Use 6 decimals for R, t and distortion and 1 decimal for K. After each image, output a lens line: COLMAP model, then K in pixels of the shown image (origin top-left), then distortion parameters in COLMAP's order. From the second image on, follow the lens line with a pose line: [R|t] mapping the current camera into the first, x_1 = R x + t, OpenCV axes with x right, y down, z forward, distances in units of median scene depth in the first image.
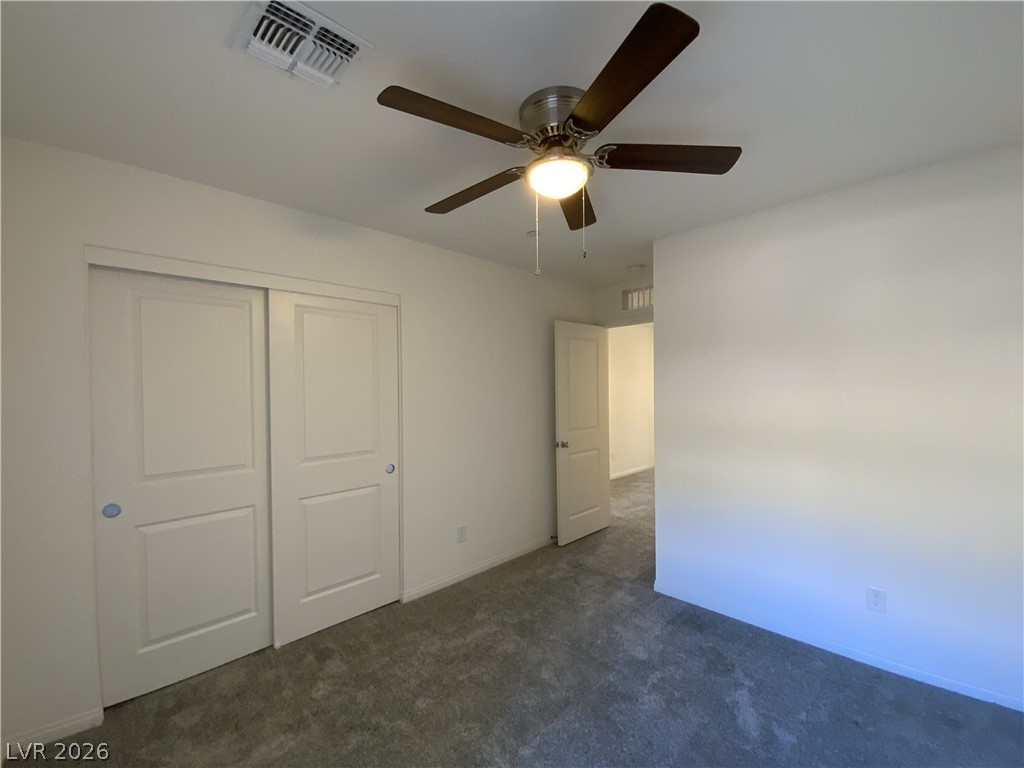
lens RADIAL K [[414.1, 0, 509.3], [0, 414.1, 385.5], [0, 0, 1]] dist [-0.002997, -0.001892]
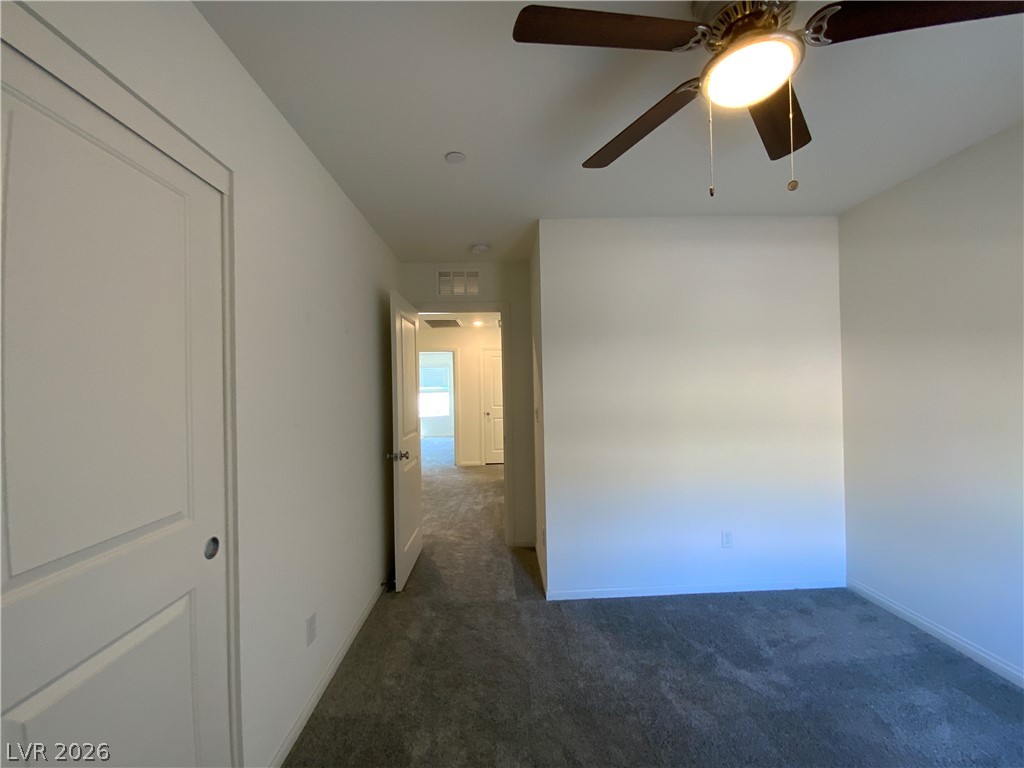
lens RADIAL K [[414.1, 0, 506.1], [0, 414.1, 383.4], [0, 0, 1]] dist [-0.002997, -0.001892]
pose [[0.693181, 0.000272, 0.720763, -0.352025], [0.014447, 0.999794, -0.014271, 0.028590], [-0.720619, 0.020305, 0.693034, 0.404740]]
